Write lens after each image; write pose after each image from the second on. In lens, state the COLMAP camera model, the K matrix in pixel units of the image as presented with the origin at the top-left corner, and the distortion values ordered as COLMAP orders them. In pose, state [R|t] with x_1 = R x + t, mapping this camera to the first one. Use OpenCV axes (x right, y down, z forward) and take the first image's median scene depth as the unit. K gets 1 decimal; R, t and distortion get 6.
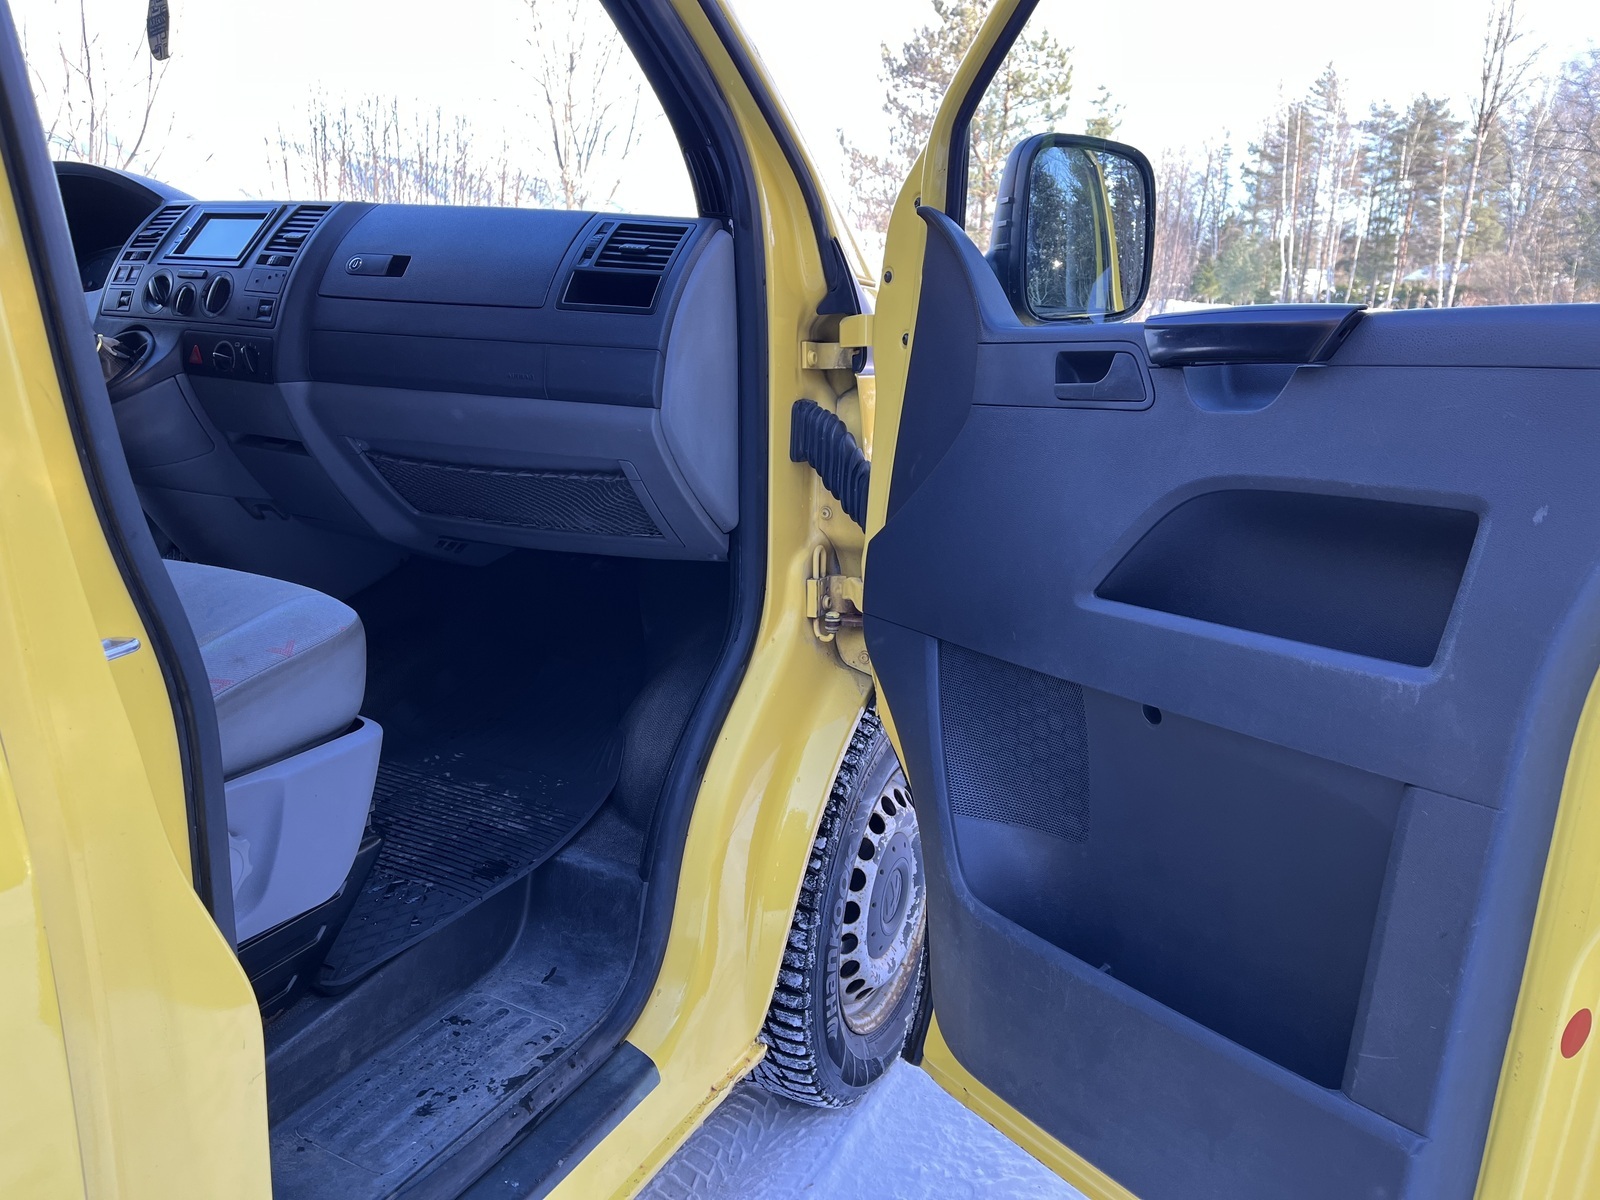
lens RADIAL K [[1219.0, 0, 794.5], [0, 1219.0, 604.0], [0, 0, 1]] dist [0.033139, -0.015525]
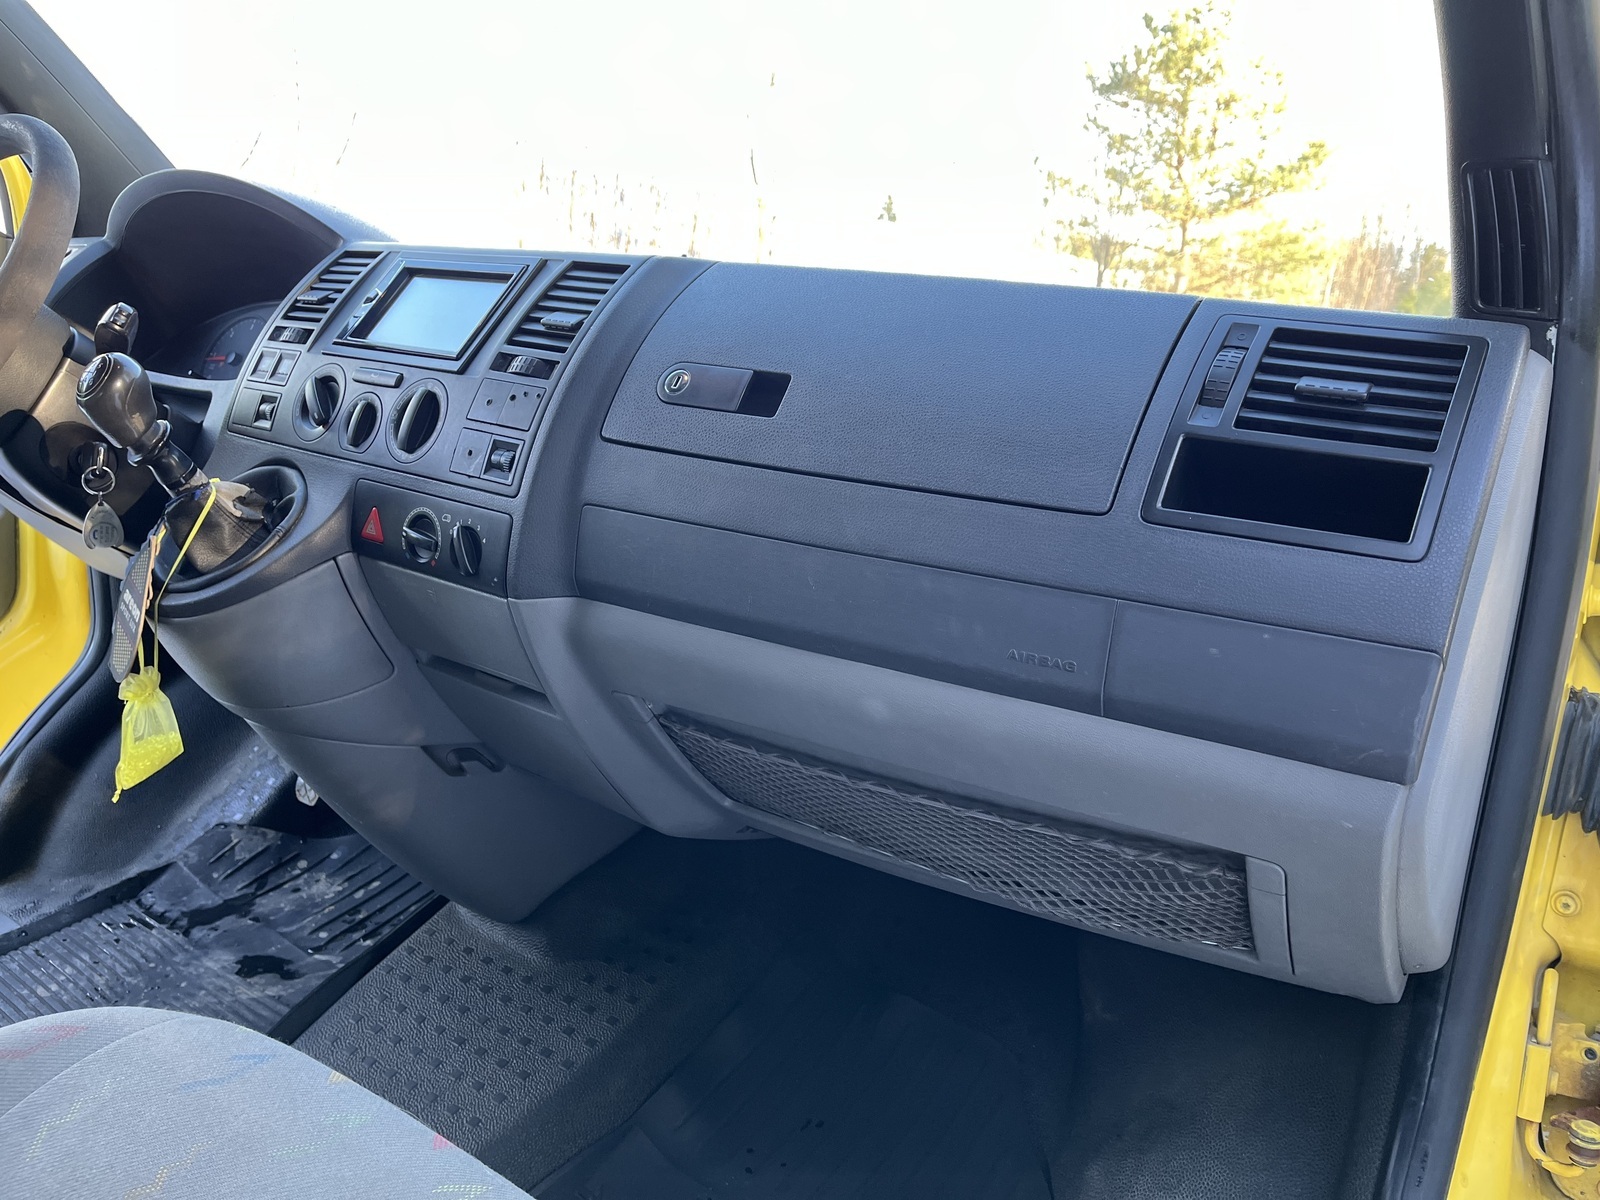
lens RADIAL K [[1219.0, 0, 805.5], [0, 1219.0, 600.4], [0, 0, 1]] dist [0.033139, -0.015525]
pose [[0.991427, 0.058279, -0.116943, -0.223219], [-0.060057, 0.998126, -0.011727, -0.170688], [0.116041, 0.018650, 0.993069, 0.466743]]
